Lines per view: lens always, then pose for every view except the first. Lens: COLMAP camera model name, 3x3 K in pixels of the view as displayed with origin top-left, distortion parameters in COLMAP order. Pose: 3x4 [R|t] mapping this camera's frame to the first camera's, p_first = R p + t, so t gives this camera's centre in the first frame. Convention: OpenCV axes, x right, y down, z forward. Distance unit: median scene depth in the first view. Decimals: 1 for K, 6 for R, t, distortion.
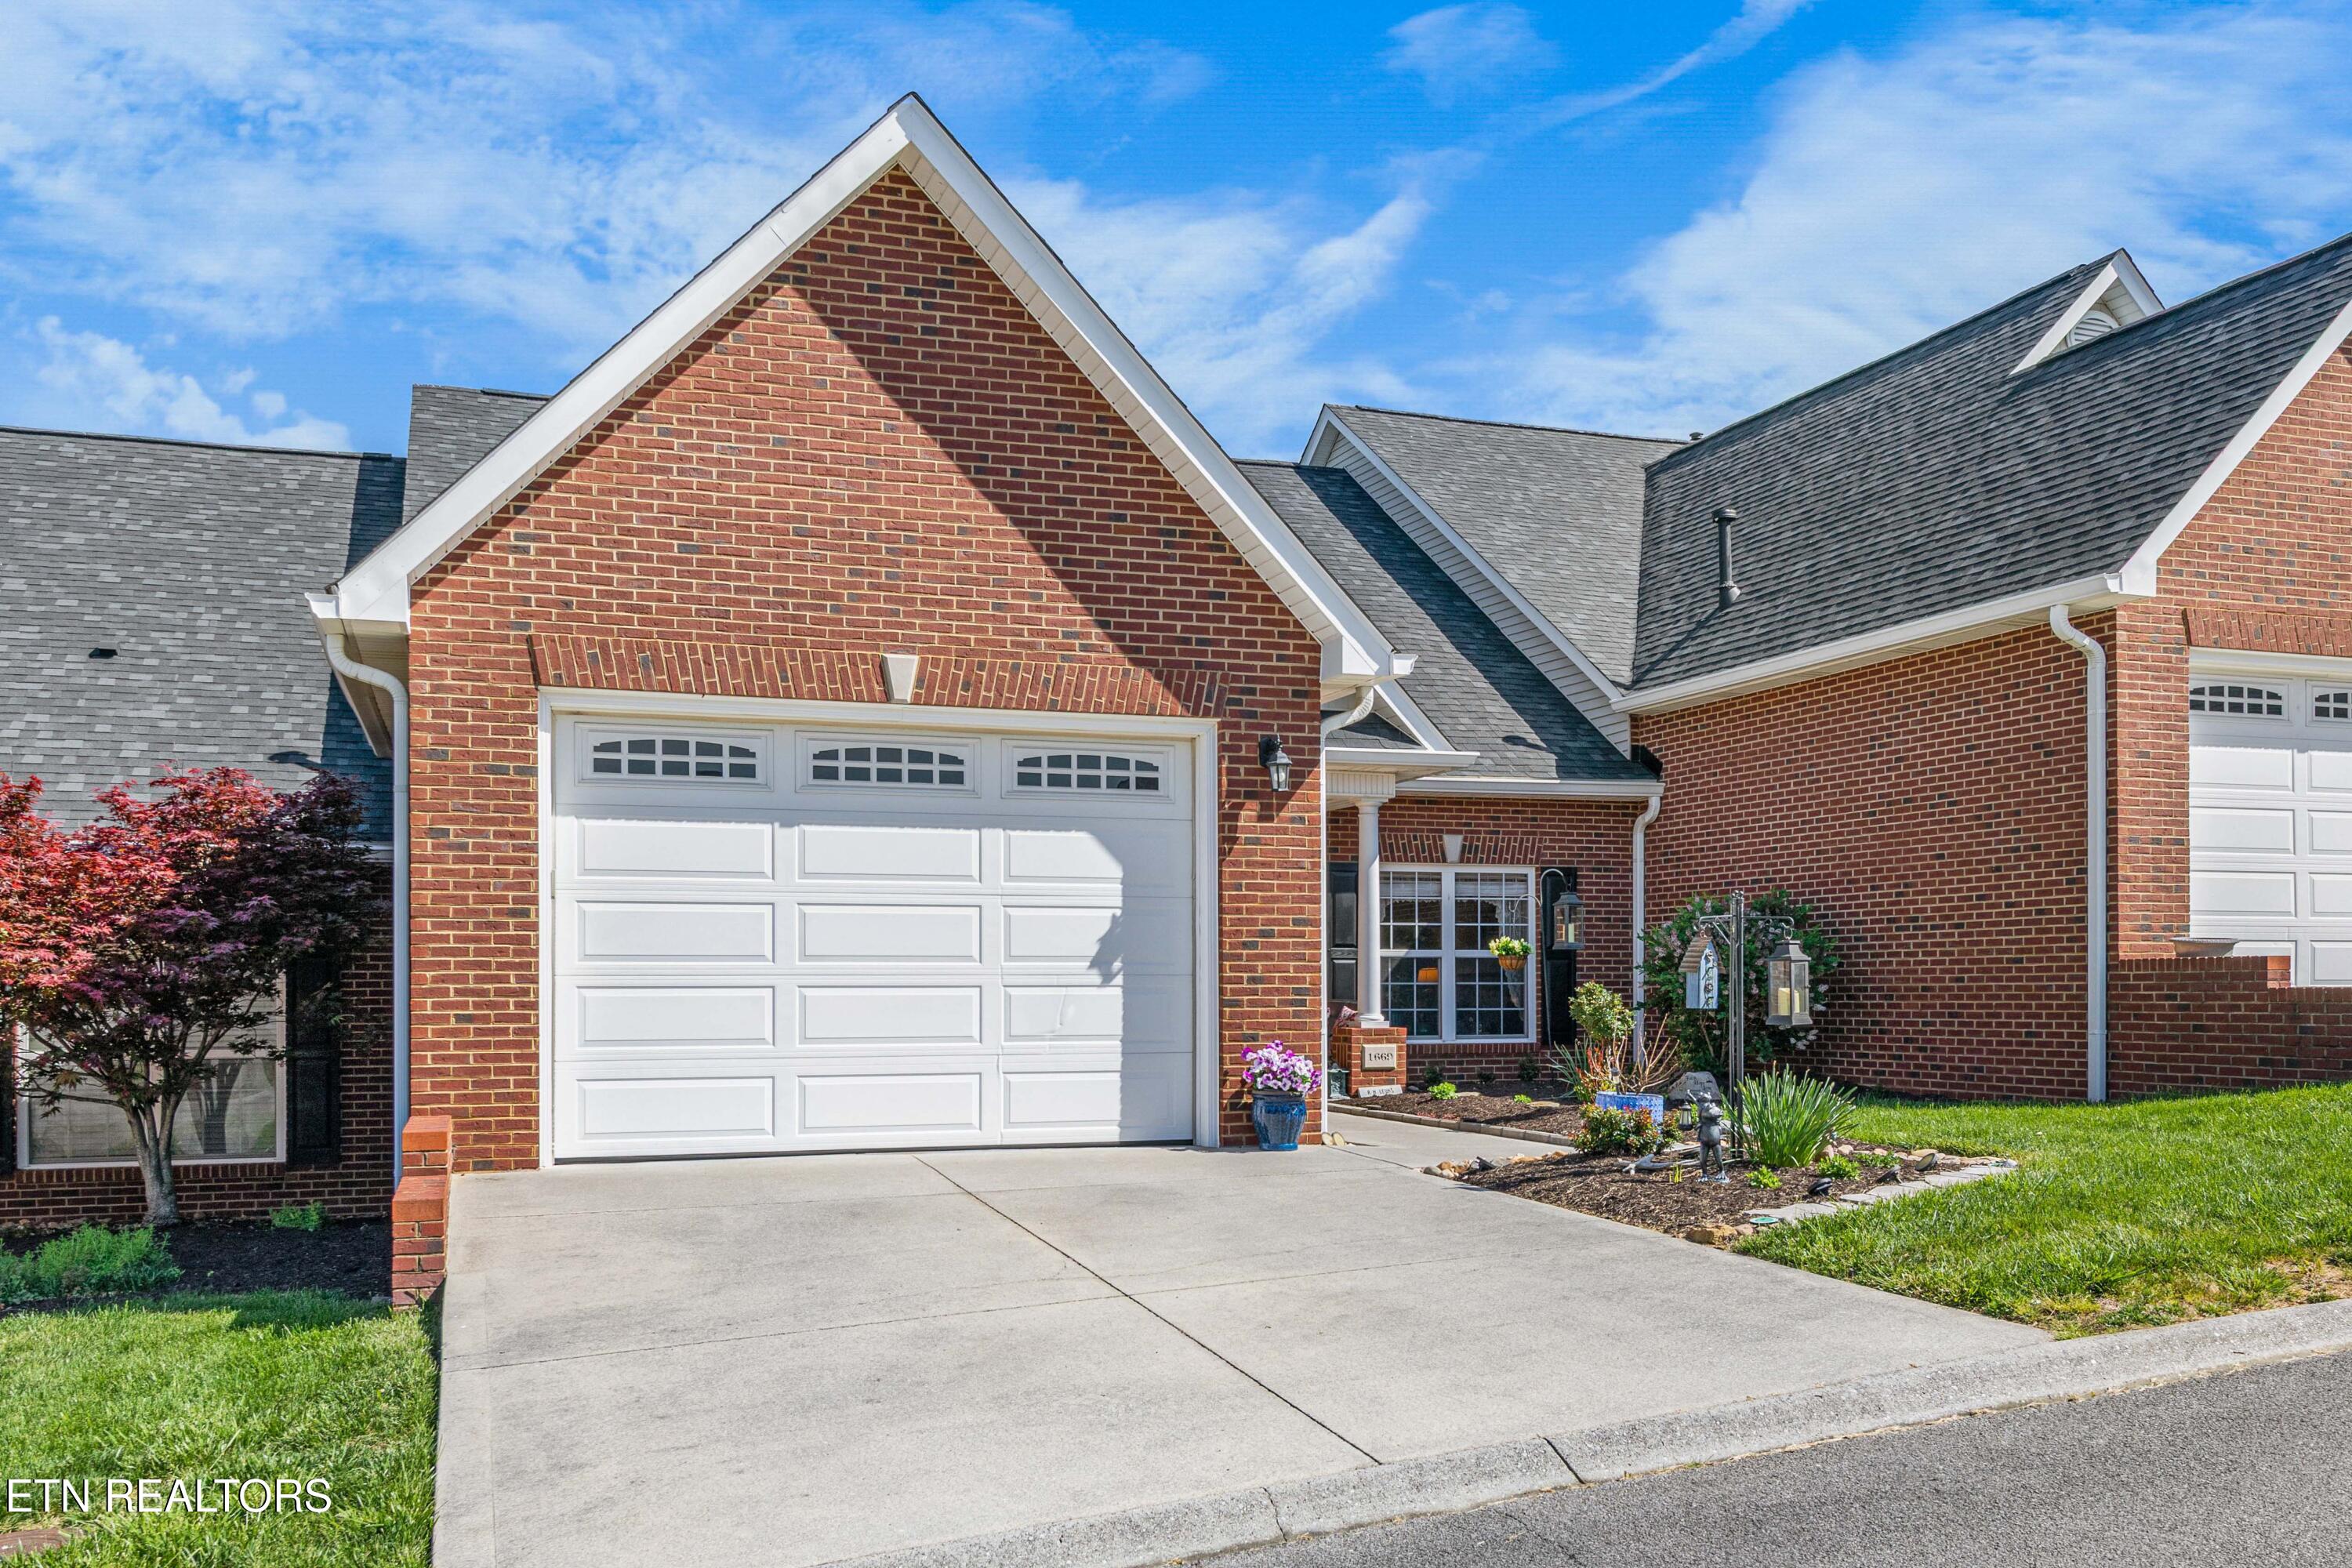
lens RADIAL K [[2021.0, 0, 1187.2], [0, 2021.0, 993.2], [0, 0, 1]] dist [0.005921, 0.002909]
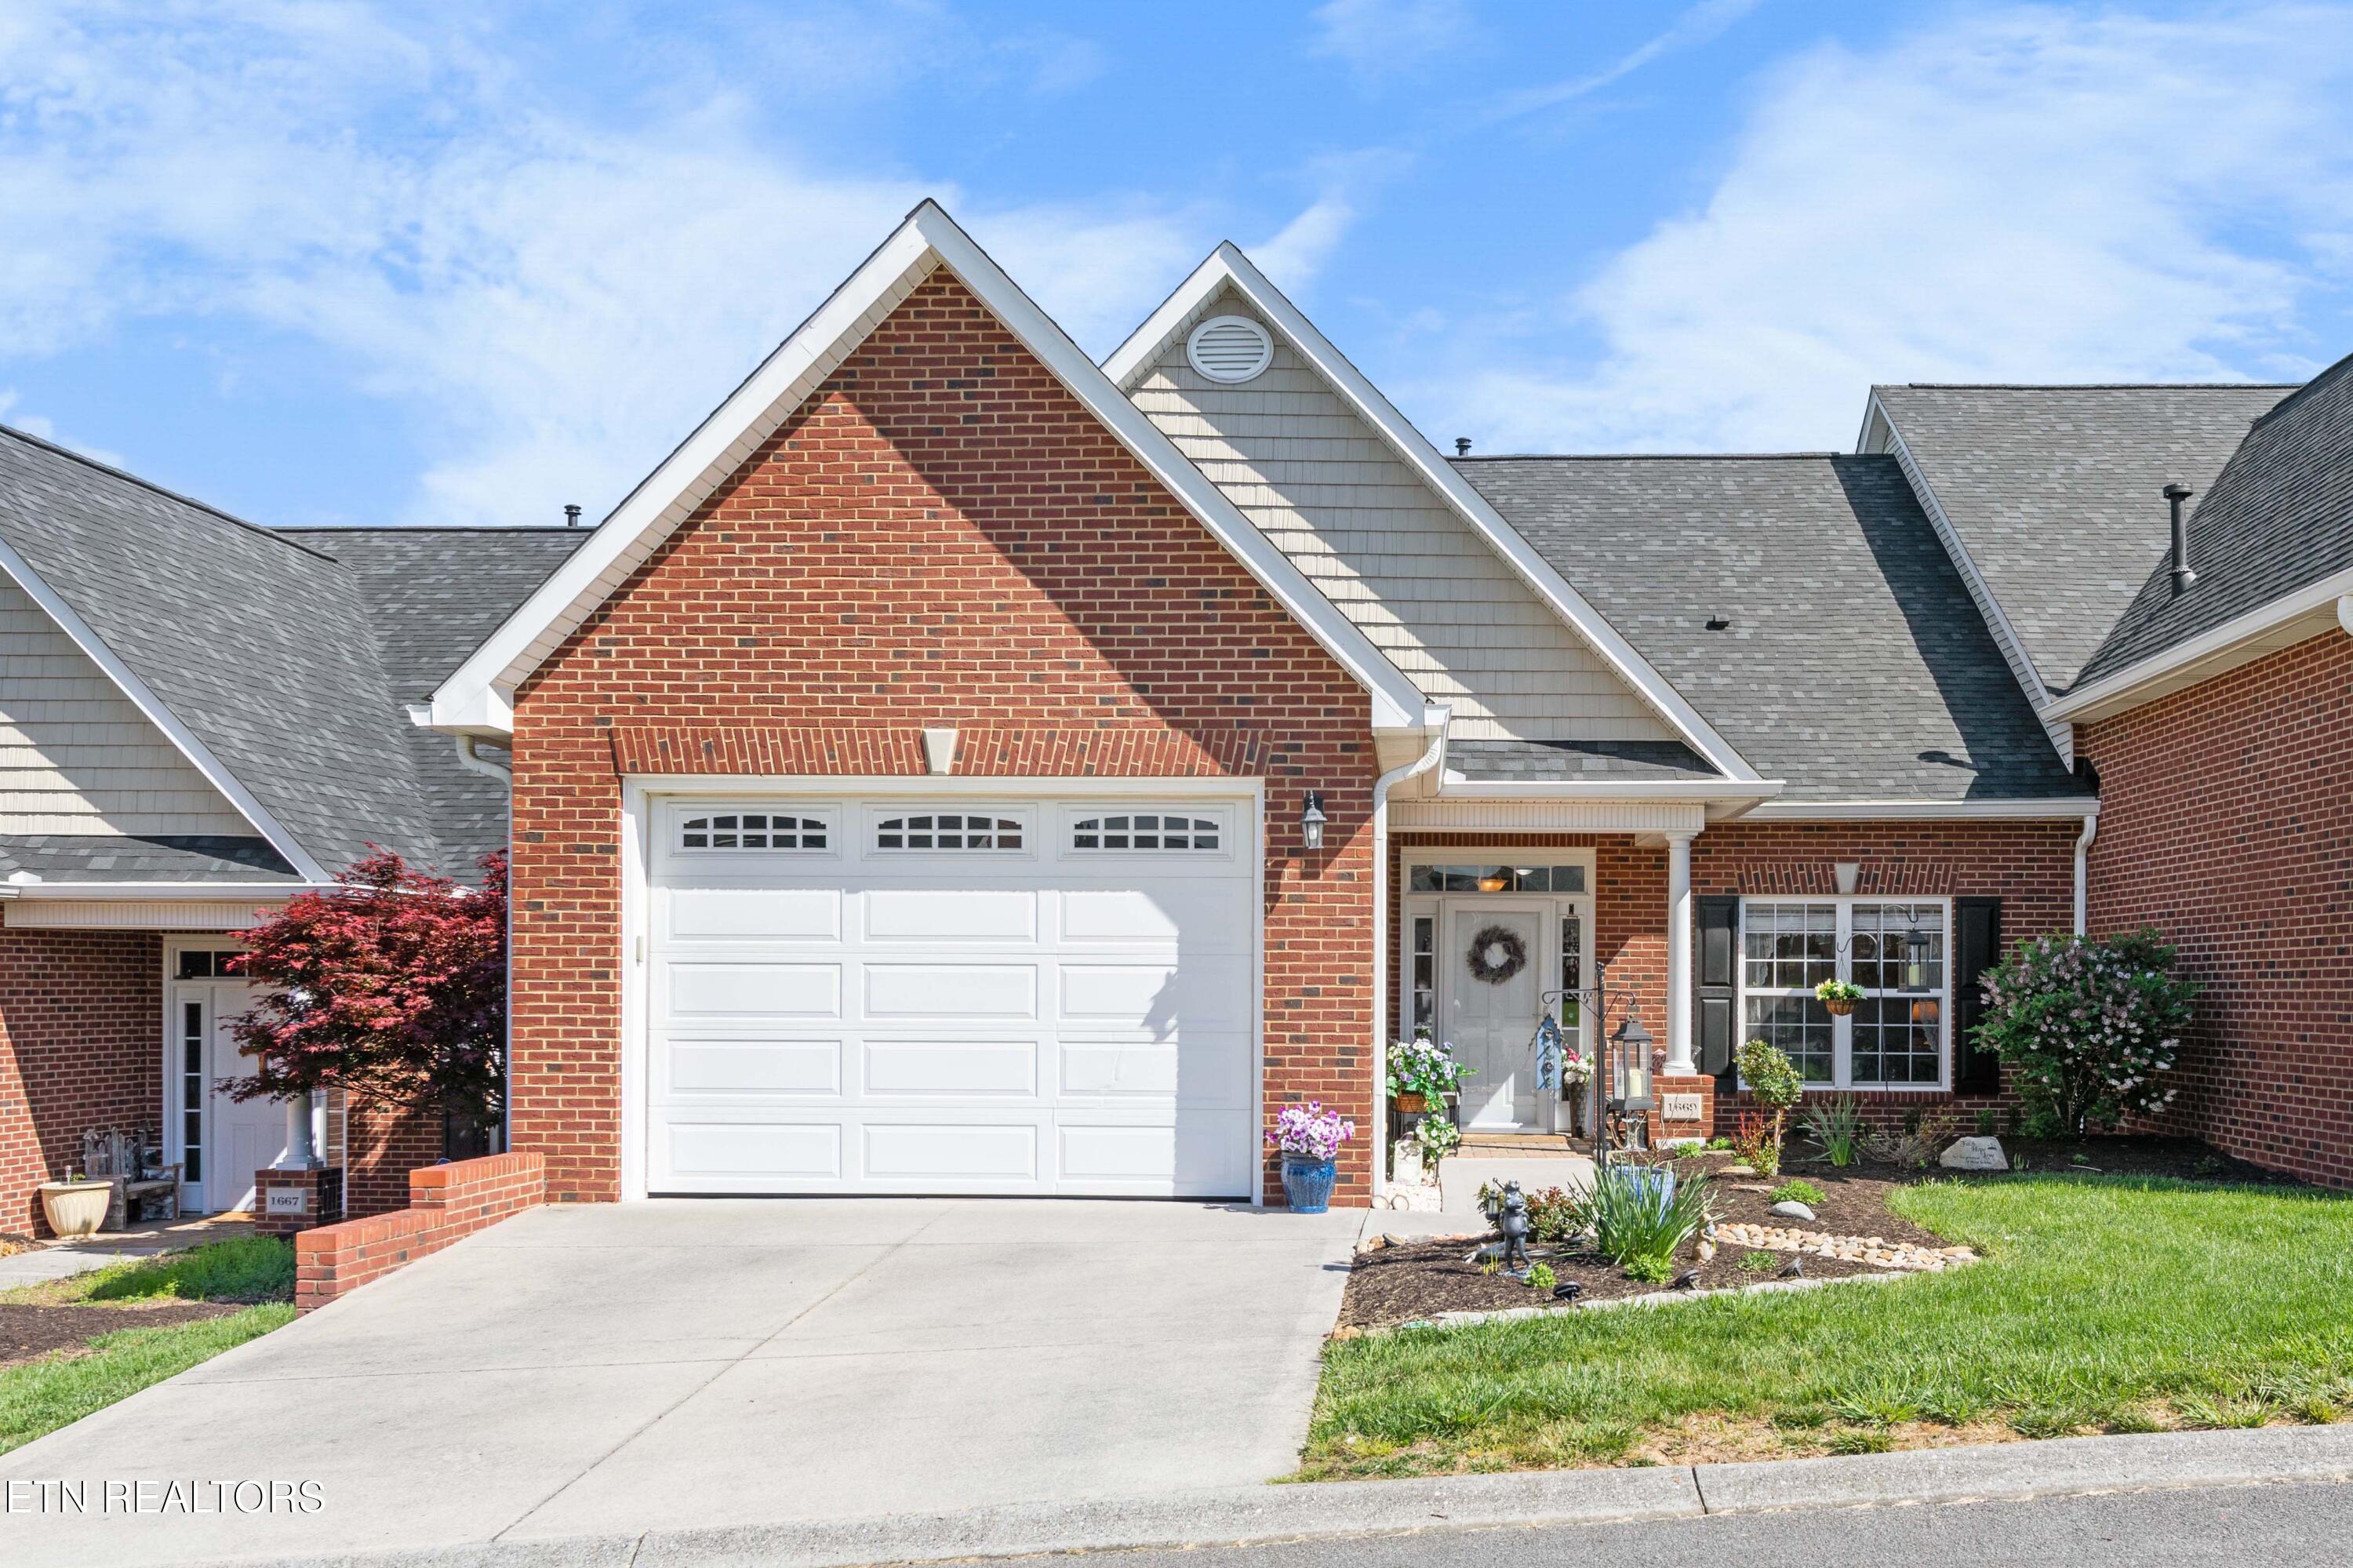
lens RADIAL K [[2086.9, 0, 1353.1], [0, 2086.9, 999.0], [0, 0, 1]] dist [0.008633, 0.001598]
pose [[0.932126, 0.009280, -0.362015, 0.438187], [-0.008157, 0.999956, 0.004630, -0.031818], [0.362042, -0.001363, 0.932161, 0.057873]]
